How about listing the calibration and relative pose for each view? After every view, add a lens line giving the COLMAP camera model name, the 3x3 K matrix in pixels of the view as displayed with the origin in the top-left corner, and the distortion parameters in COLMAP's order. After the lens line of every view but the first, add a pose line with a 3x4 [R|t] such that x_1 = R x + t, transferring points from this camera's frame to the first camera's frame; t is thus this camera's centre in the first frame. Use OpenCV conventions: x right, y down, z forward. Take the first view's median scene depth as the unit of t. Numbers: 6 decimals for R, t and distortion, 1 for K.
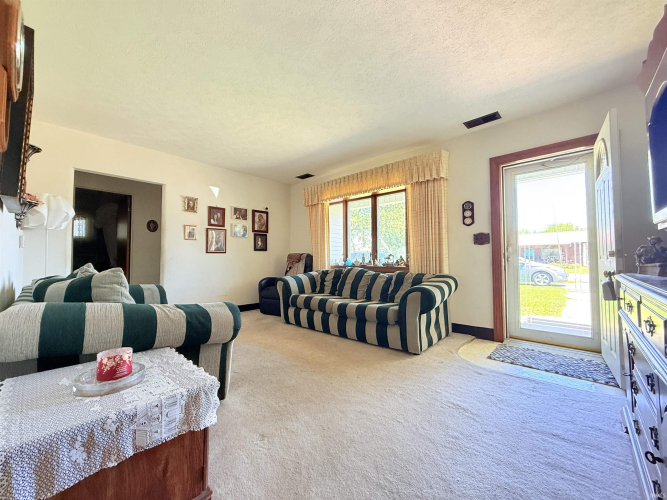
lens RADIAL K [[265.9, 0, 331.3], [0, 265.9, 250.0], [0, 0, 1]] dist [-0.002224, 0.000886]
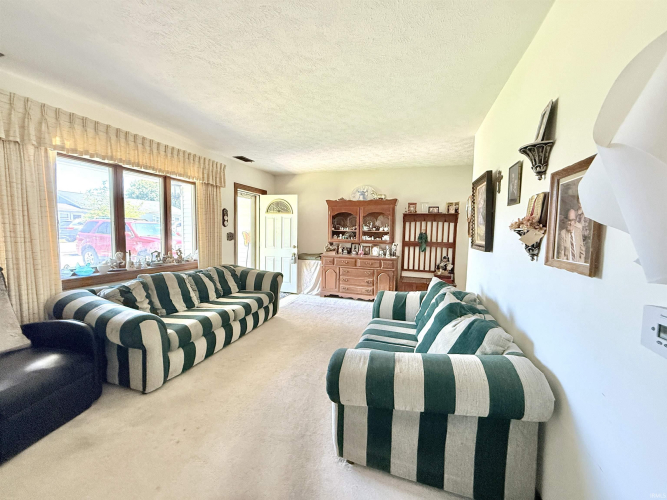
lens RADIAL K [[265.9, 0, 332.9], [0, 265.9, 249.4], [0, 0, 1]] dist [-0.002224, 0.000886]
pose [[-0.416241, -0.067516, 0.906744, -0.697558], [-0.056111, 0.997246, 0.048497, -0.052143], [-0.907521, -0.030691, -0.418883, 0.774567]]
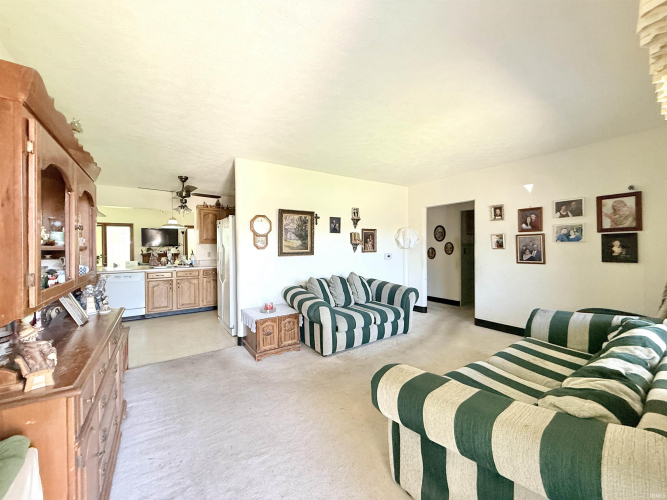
lens RADIAL K [[265.9, 0, 328.2], [0, 265.9, 248.6], [0, 0, 1]] dist [-0.002224, 0.000886]
pose [[-0.242142, 0.015311, -0.970120, 0.512566], [0.045291, 0.998964, 0.004462, -0.065497], [0.969183, -0.042858, -0.242585, 0.575903]]
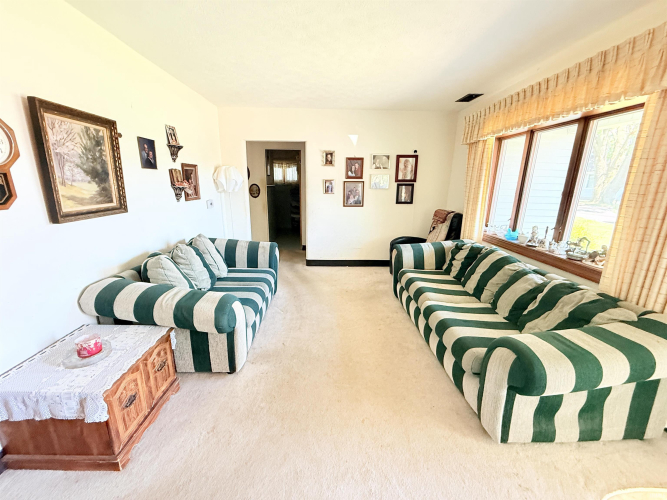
lens RADIAL K [[265.9, 0, 330.1], [0, 265.9, 249.7], [0, 0, 1]] dist [-0.002224, 0.000886]
pose [[0.690237, 0.191804, -0.697699, 0.226612], [0.009669, 0.961697, 0.273945, -0.103236], [0.723519, -0.195833, 0.661944, 0.241473]]
